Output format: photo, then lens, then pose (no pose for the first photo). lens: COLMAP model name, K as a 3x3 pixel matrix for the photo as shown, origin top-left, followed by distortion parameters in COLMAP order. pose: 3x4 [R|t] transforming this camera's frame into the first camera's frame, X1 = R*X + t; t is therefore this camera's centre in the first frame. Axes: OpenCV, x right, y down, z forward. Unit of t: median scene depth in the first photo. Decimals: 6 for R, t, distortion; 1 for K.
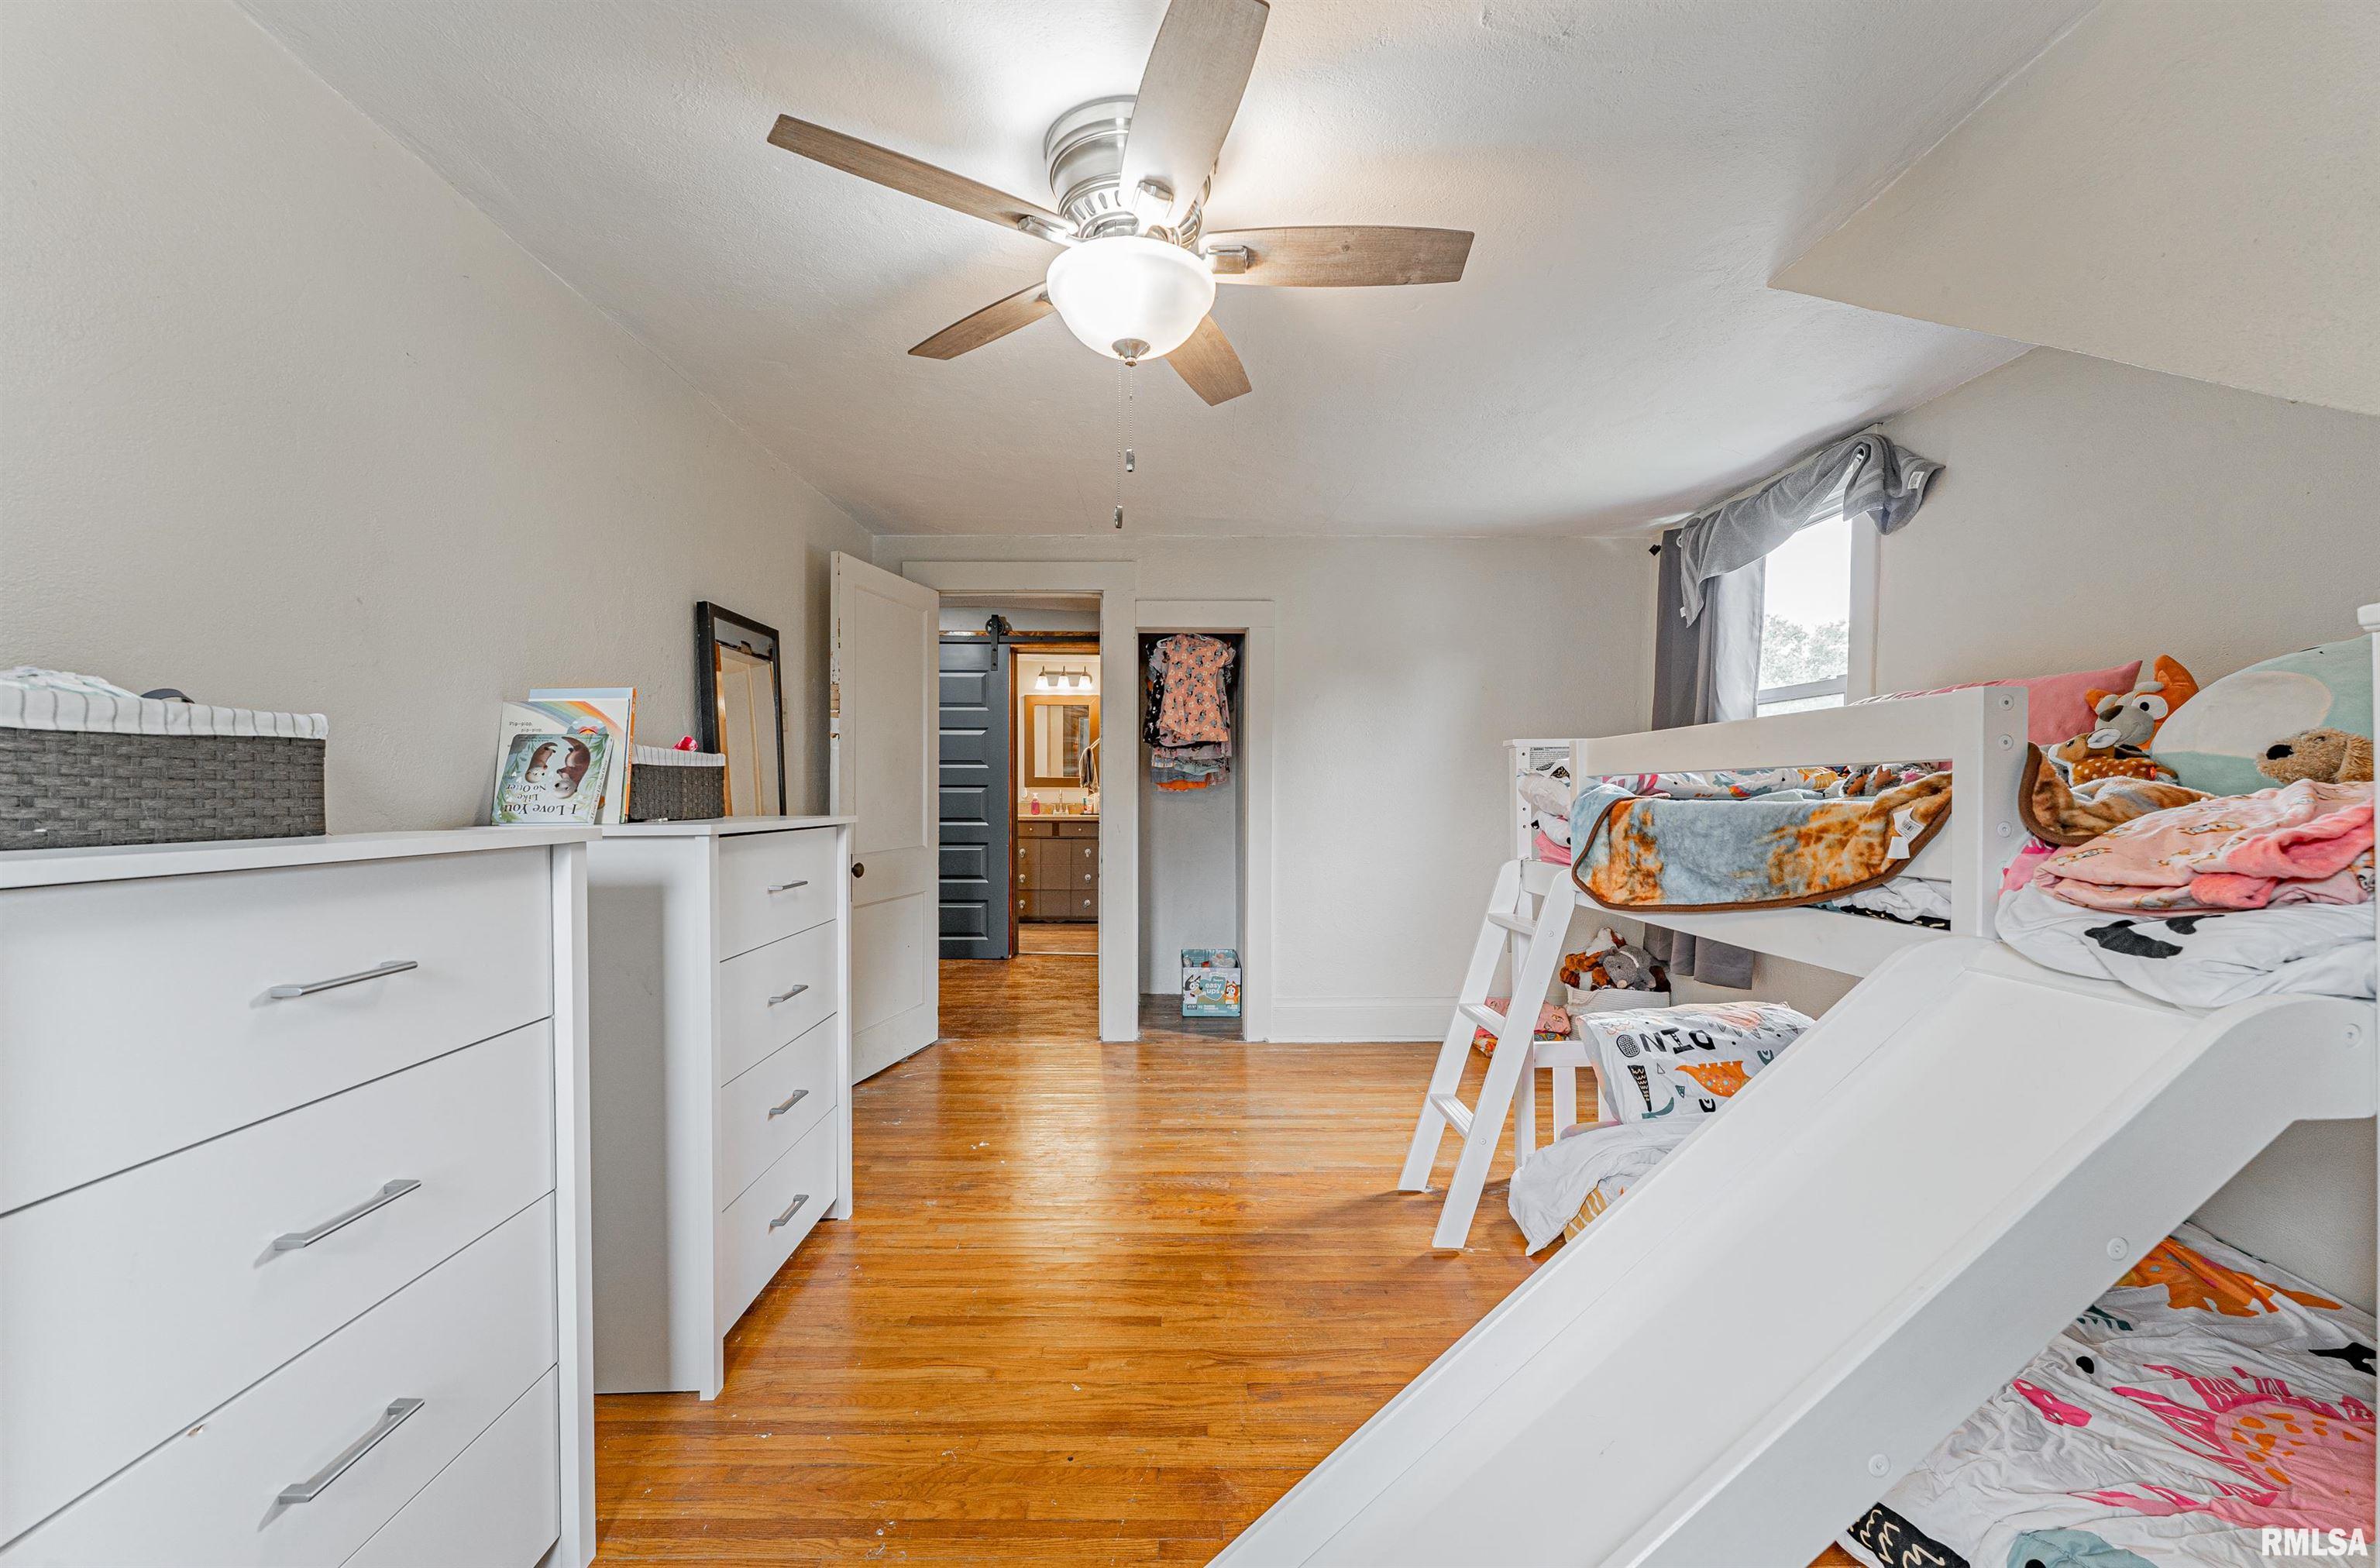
lens RADIAL K [[950.2, 0, 1189.7], [0, 950.2, 792.1], [0, 0, 1]] dist [0.000290, 0.000020]
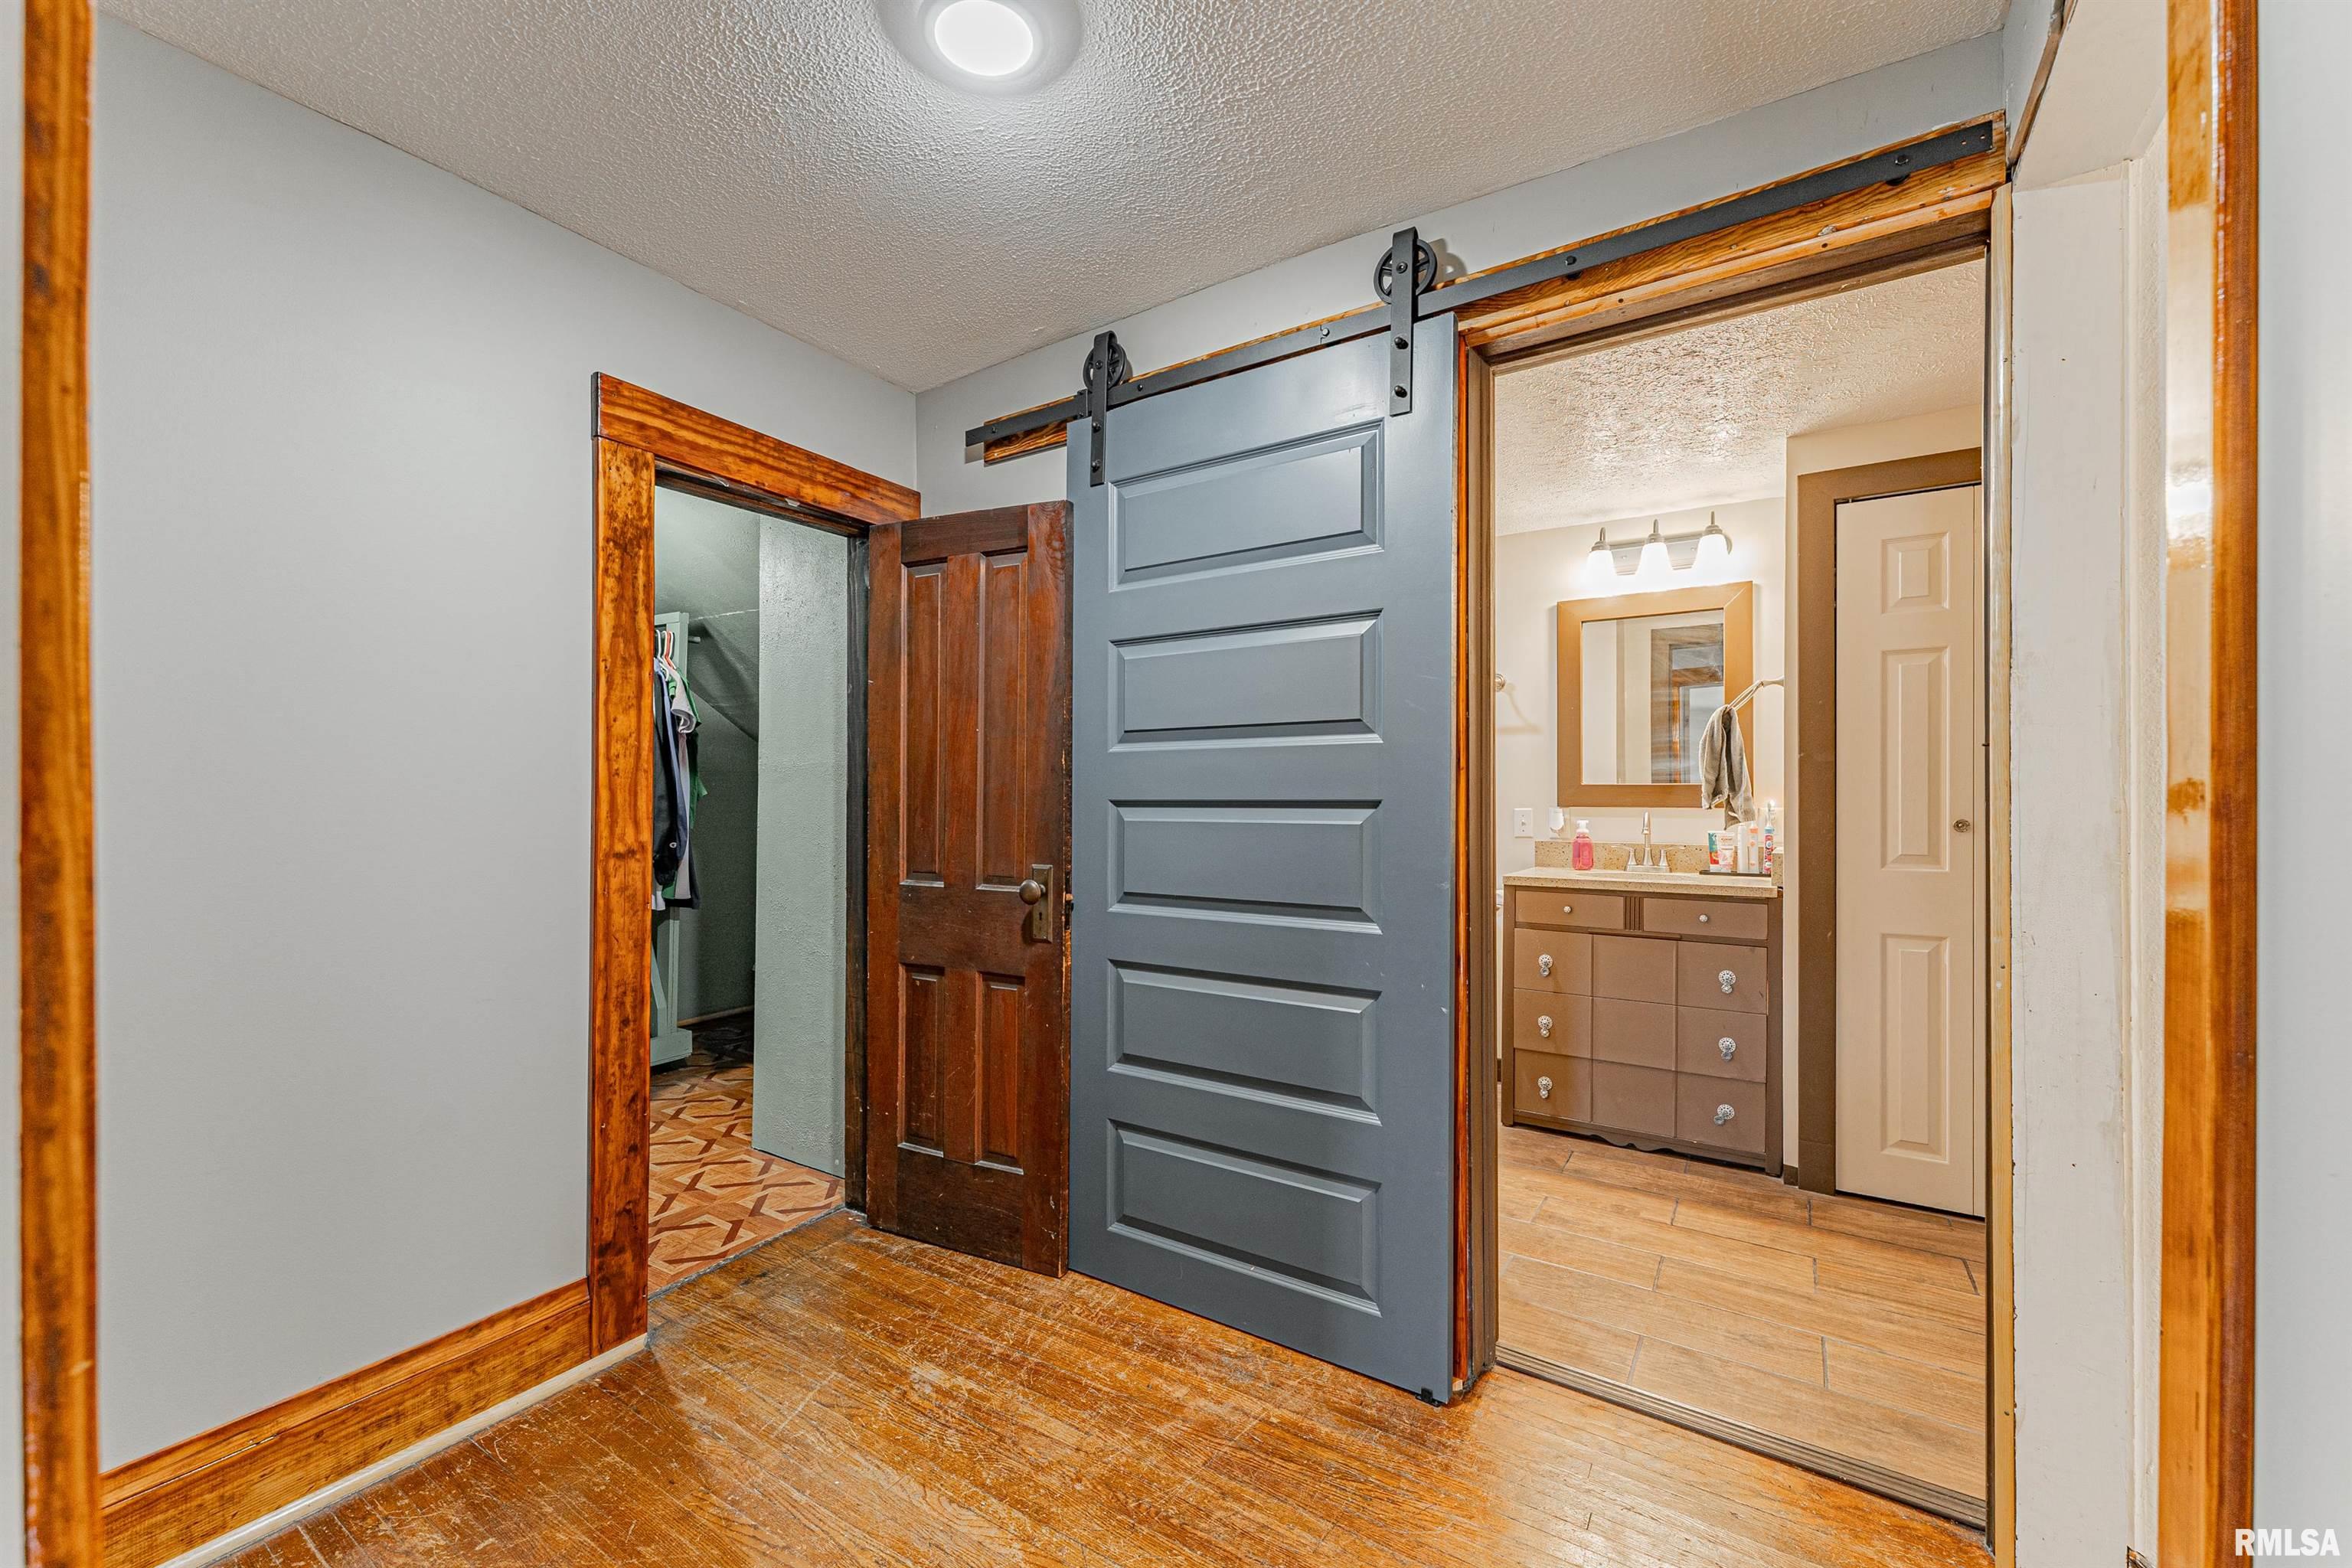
lens RADIAL K [[939.0, 0, 1171.3], [0, 939.0, 801.4], [0, 0, 1]] dist [0.000745, -0.000002]
pose [[0.824710, -0.003446, -0.565545, -0.075424], [-0.003705, 0.999927, -0.011497, -0.002208], [0.565543, 0.011577, 0.824638, 0.547789]]
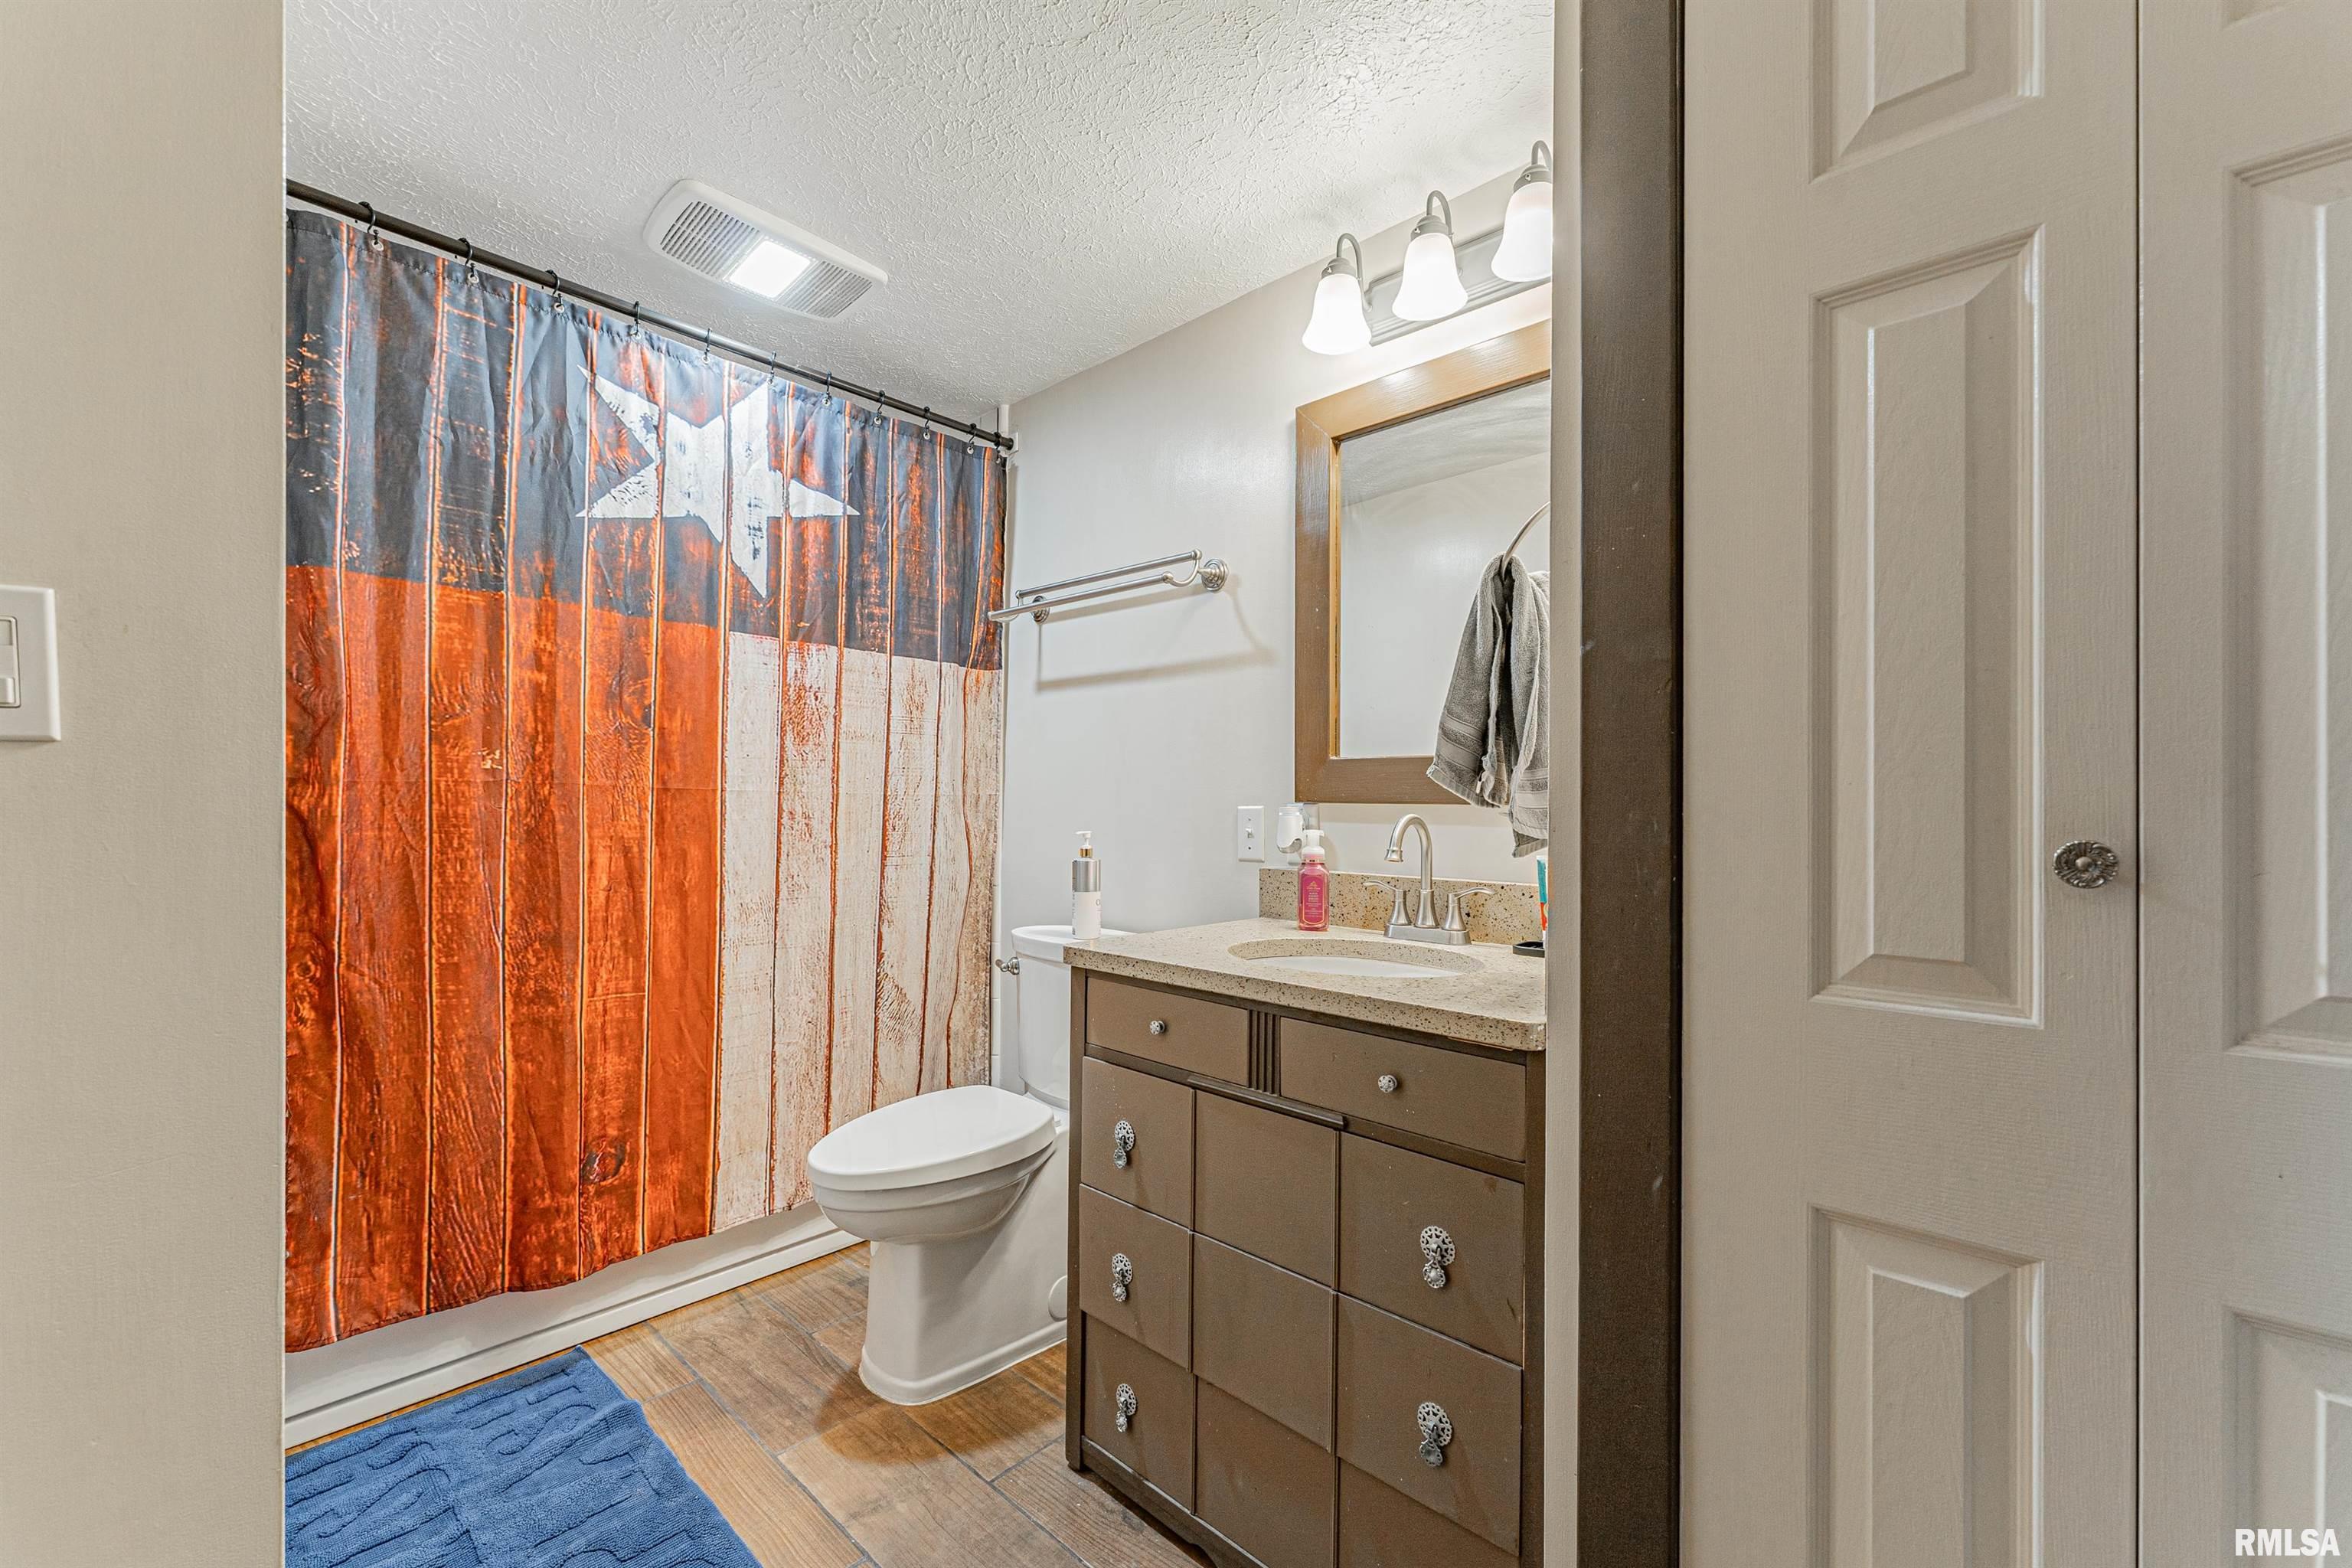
lens RADIAL K [[946.6, 0, 1175.0], [0, 946.6, 797.2], [0, 0, 1]] dist [0.000235, 0.000053]
pose [[0.710427, -0.005146, -0.703752, -0.032080], [-0.008256, 0.999844, -0.015646, -0.002991], [0.703723, 0.016925, 0.710273, 0.842628]]
